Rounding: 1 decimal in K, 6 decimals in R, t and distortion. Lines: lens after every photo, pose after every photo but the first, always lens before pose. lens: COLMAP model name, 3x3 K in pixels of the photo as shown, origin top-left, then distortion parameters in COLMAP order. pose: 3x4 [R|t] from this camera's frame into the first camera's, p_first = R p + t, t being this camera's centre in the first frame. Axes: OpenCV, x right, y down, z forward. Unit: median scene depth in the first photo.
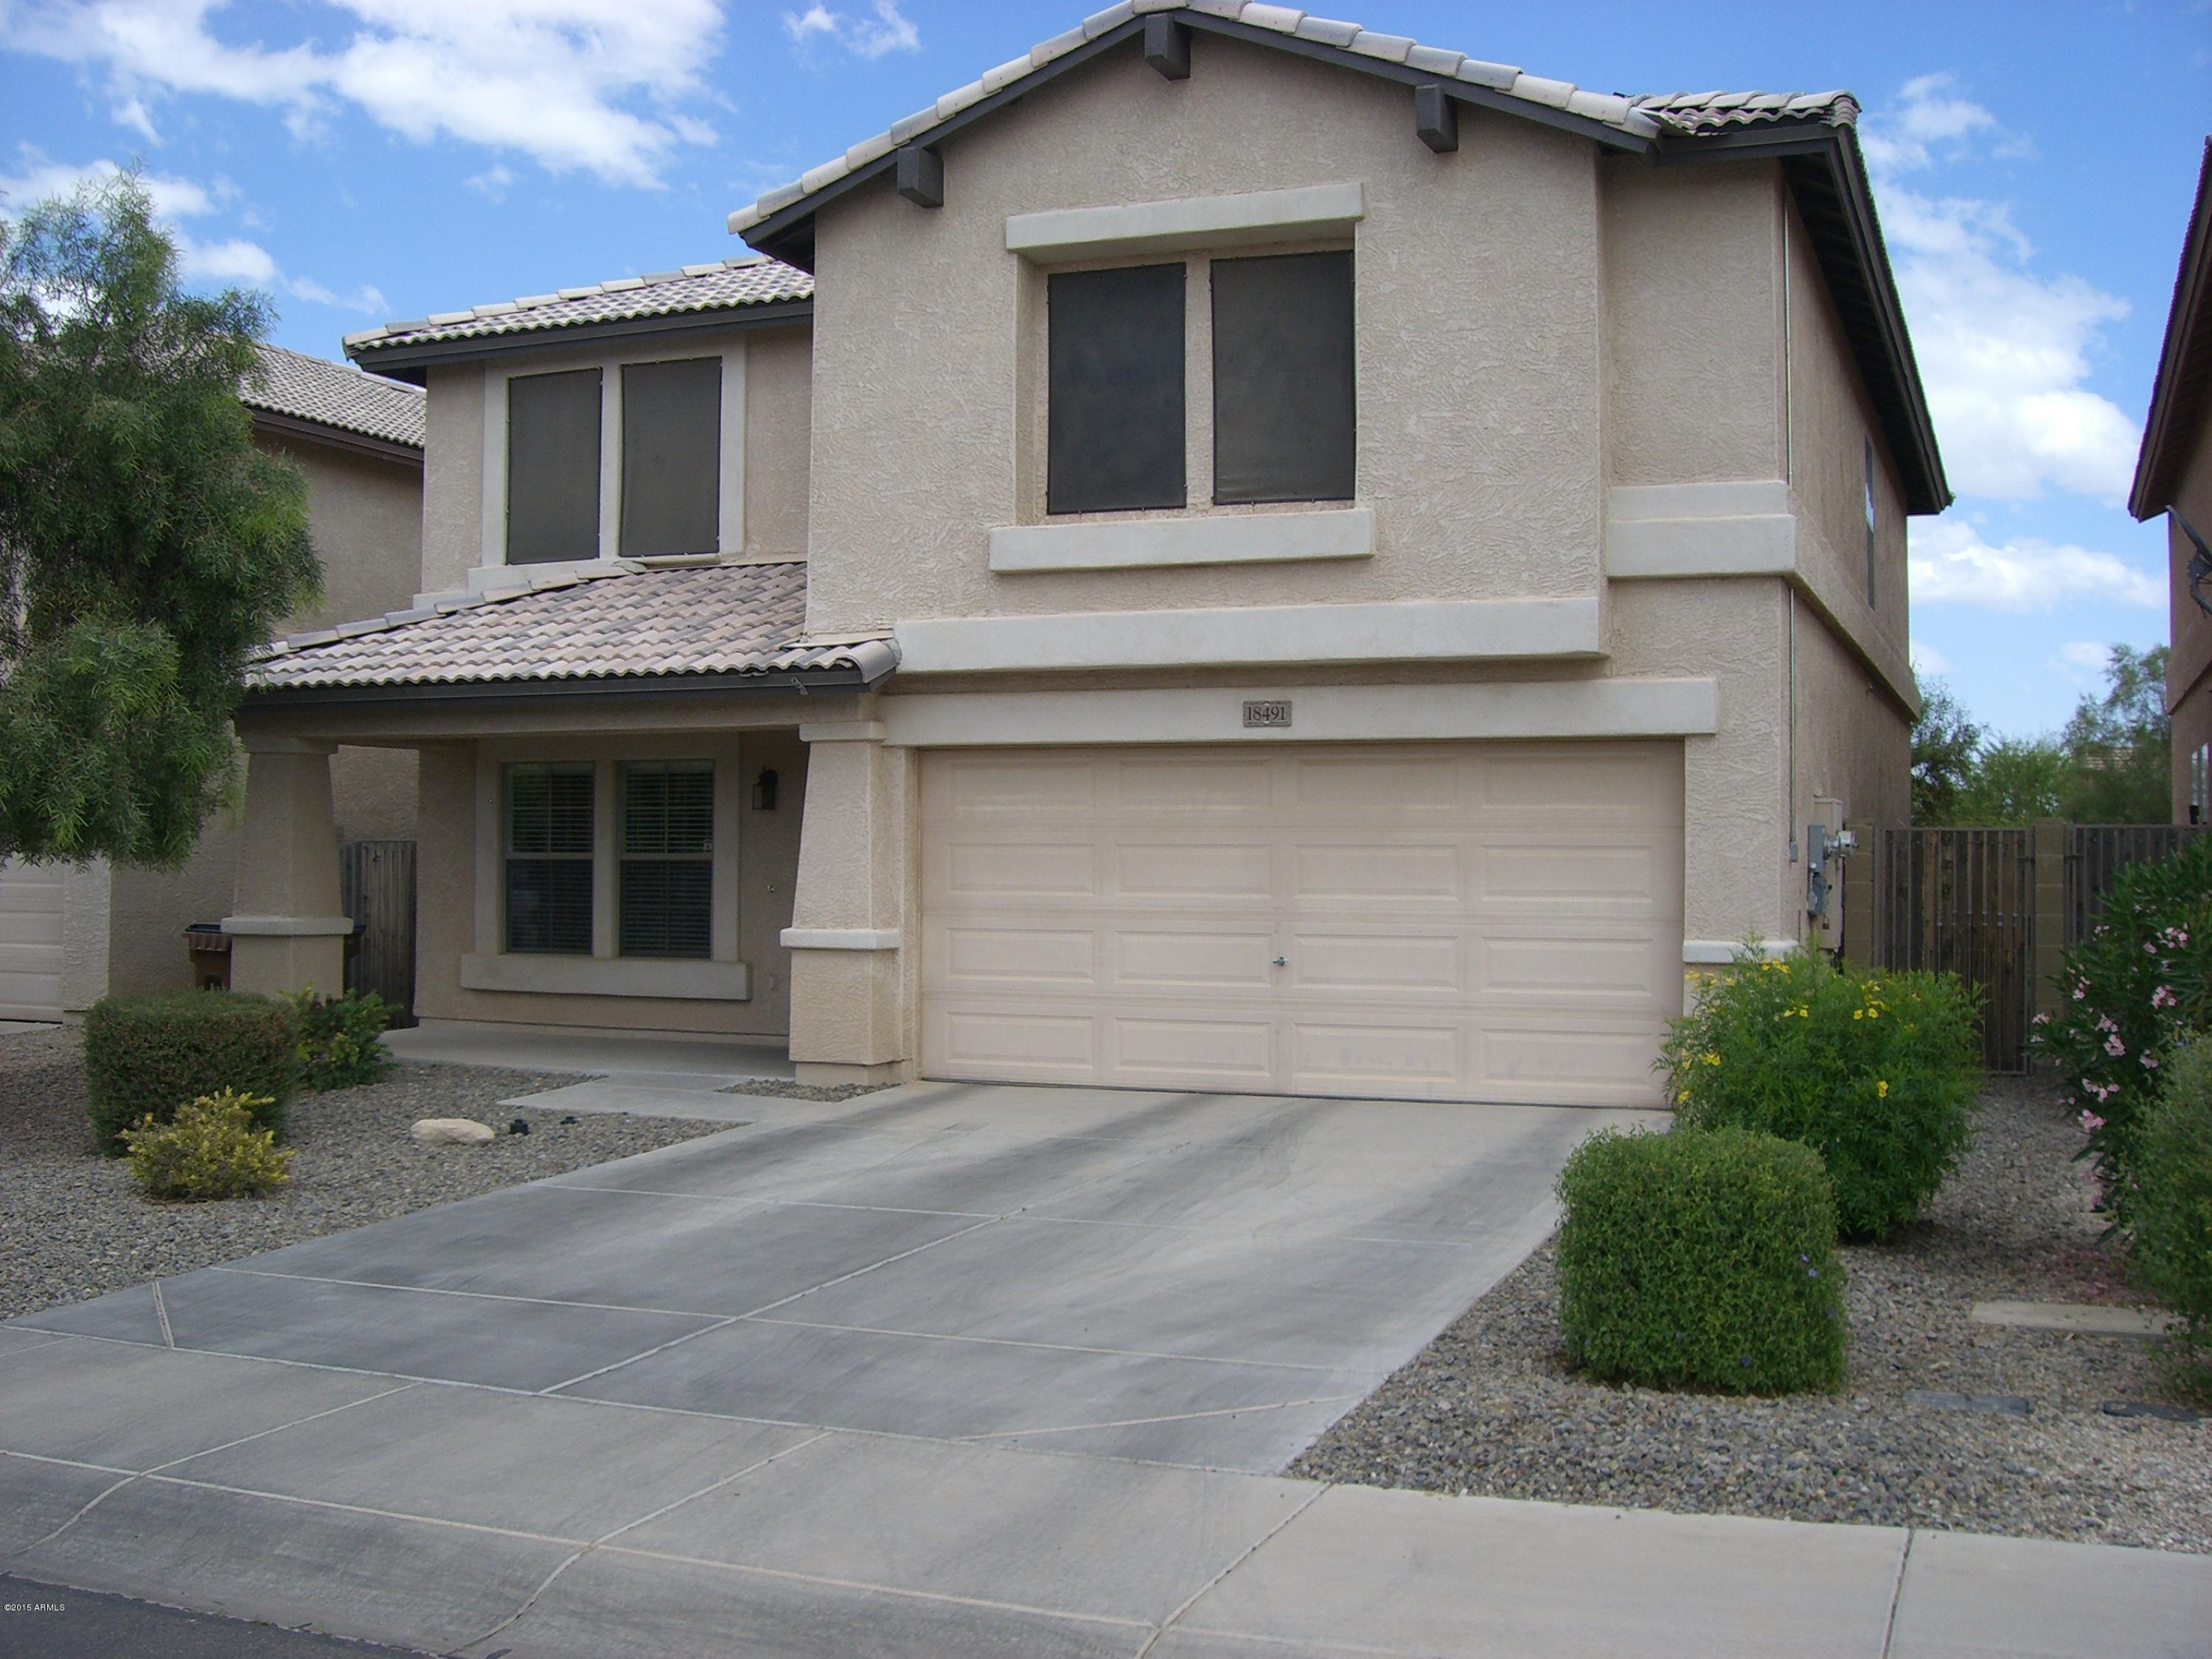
lens RADIAL K [[2411.0, 0, 1106.0], [0, 2411.0, 829.5], [0, 0, 1]] dist [-0.267909, 0.342062]
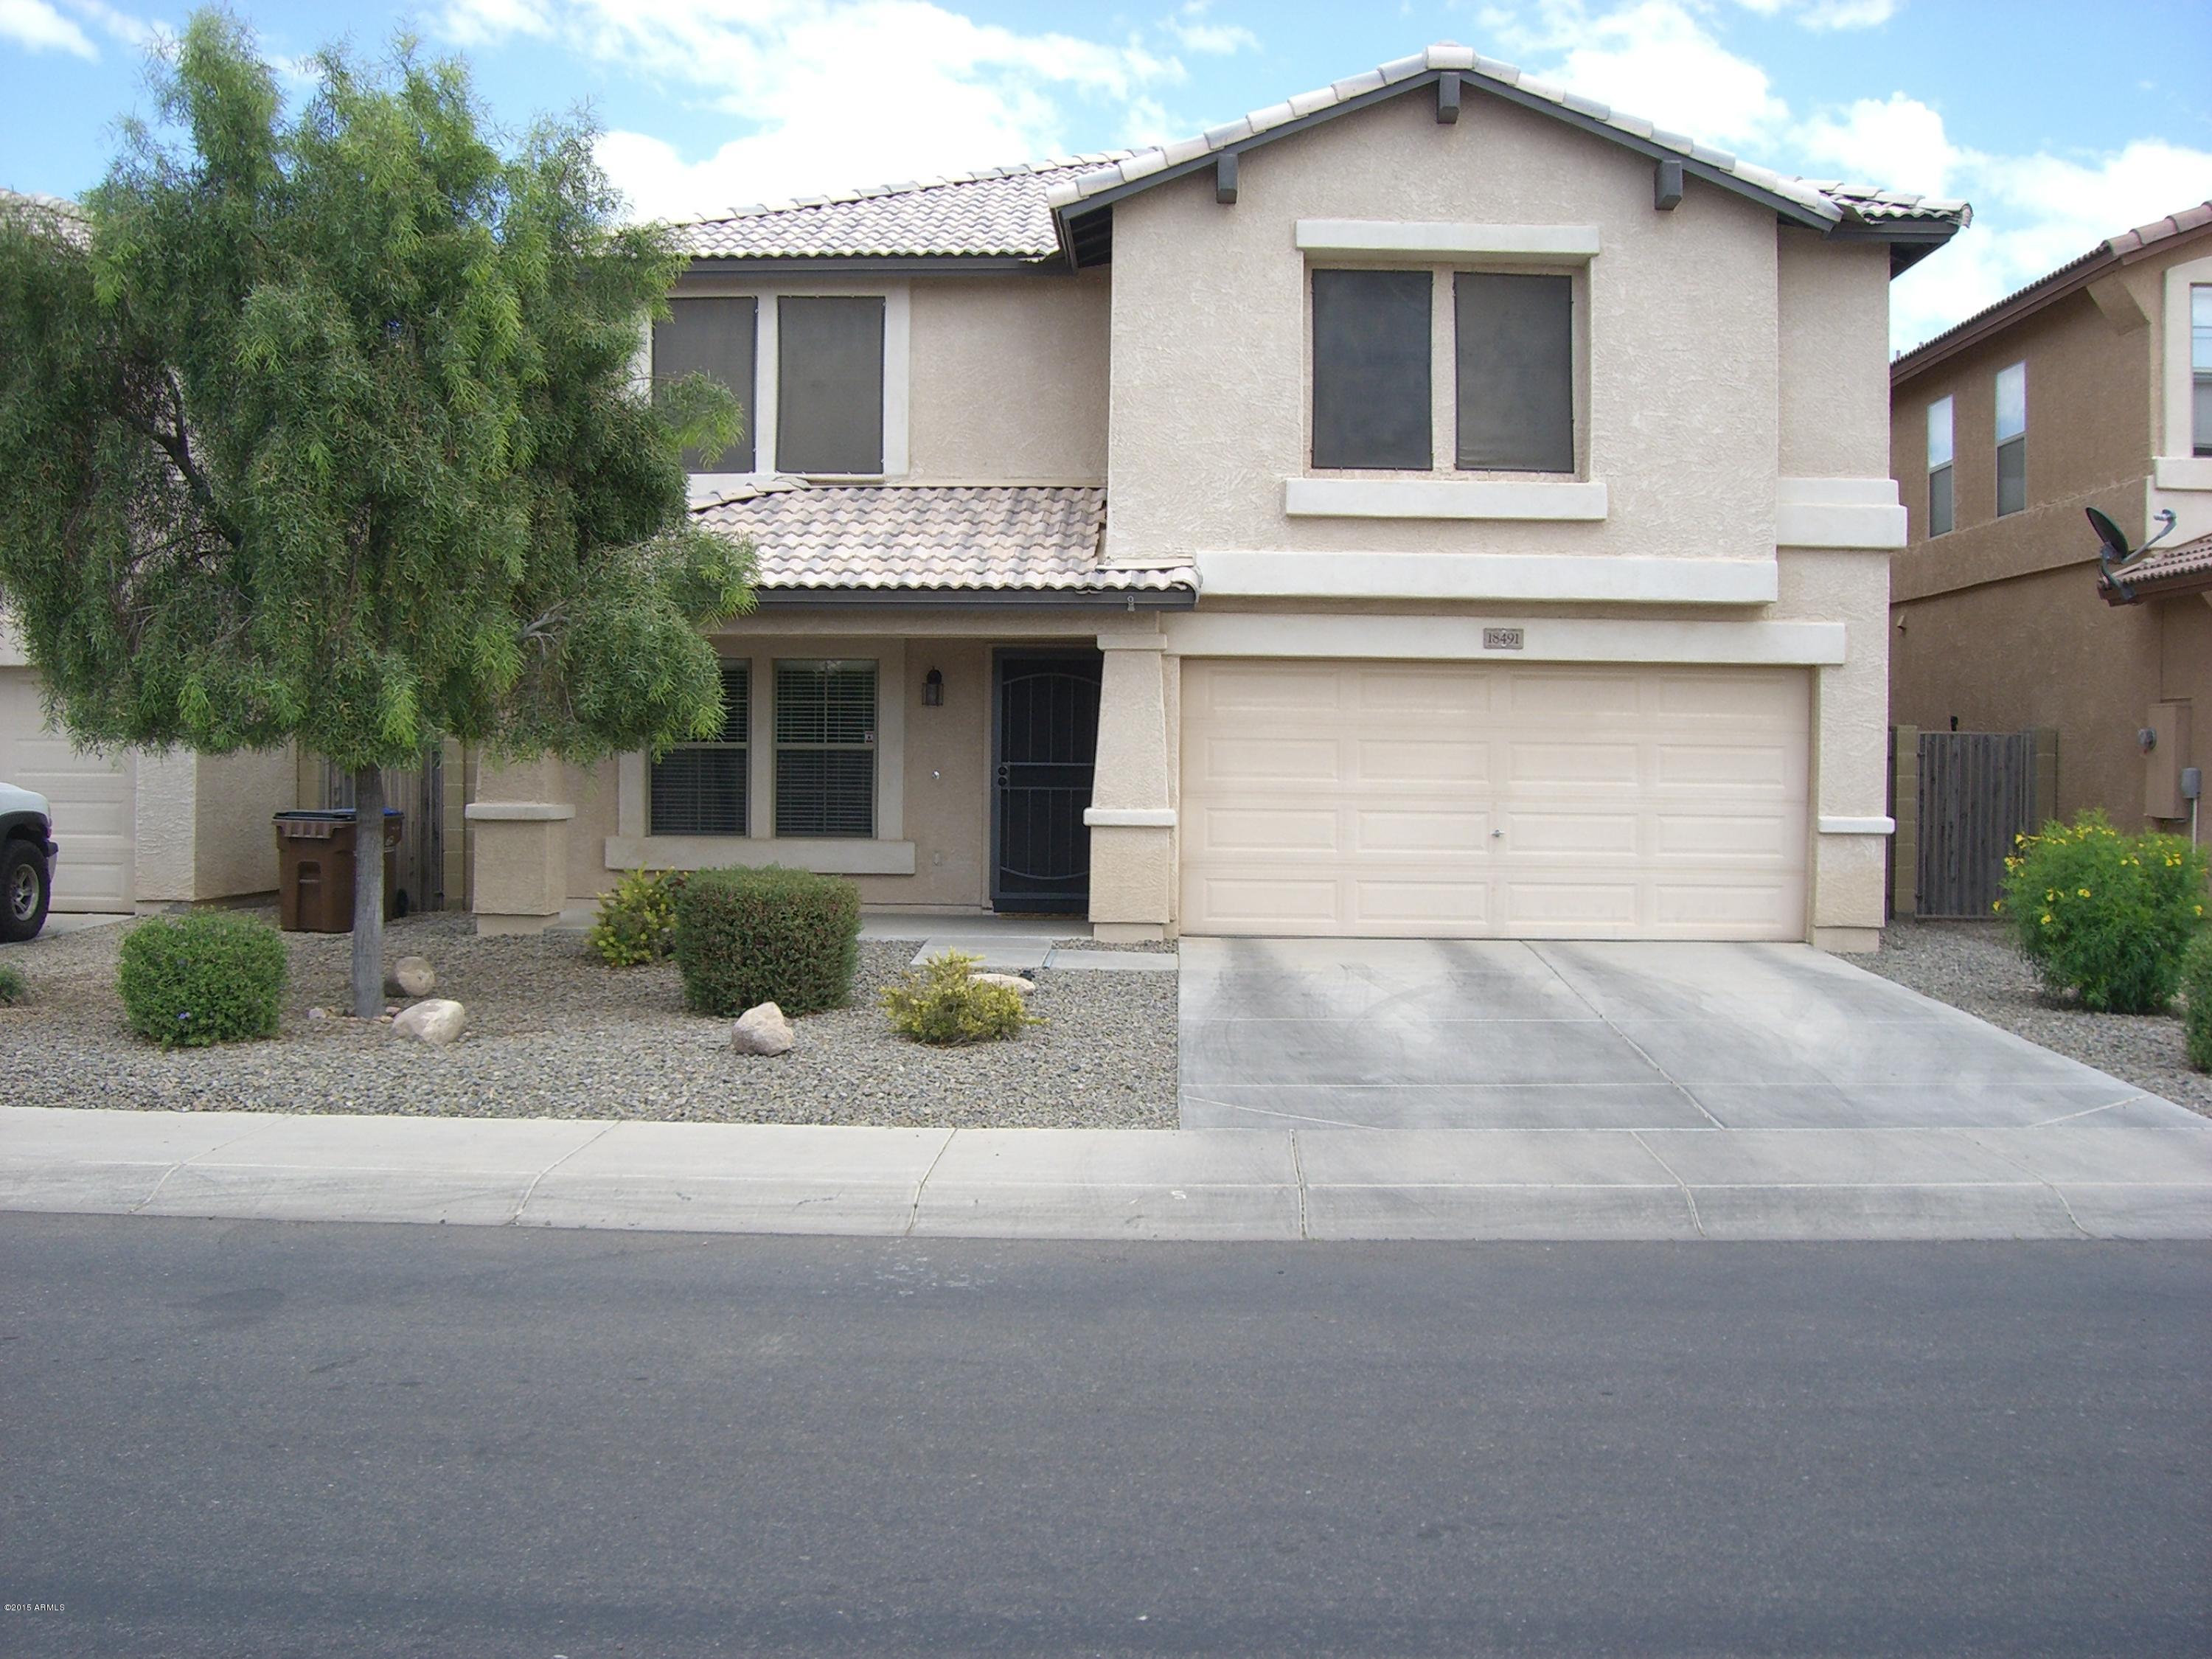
lens RADIAL K [[2411.0, 0, 1106.0], [0, 2411.0, 829.5], [0, 0, 1]] dist [-0.267909, 0.342062]
pose [[0.937436, -0.005849, 0.348109, -0.560605], [-0.010620, 0.998913, 0.045383, -0.002380], [-0.347996, -0.046241, 0.936355, -0.109817]]
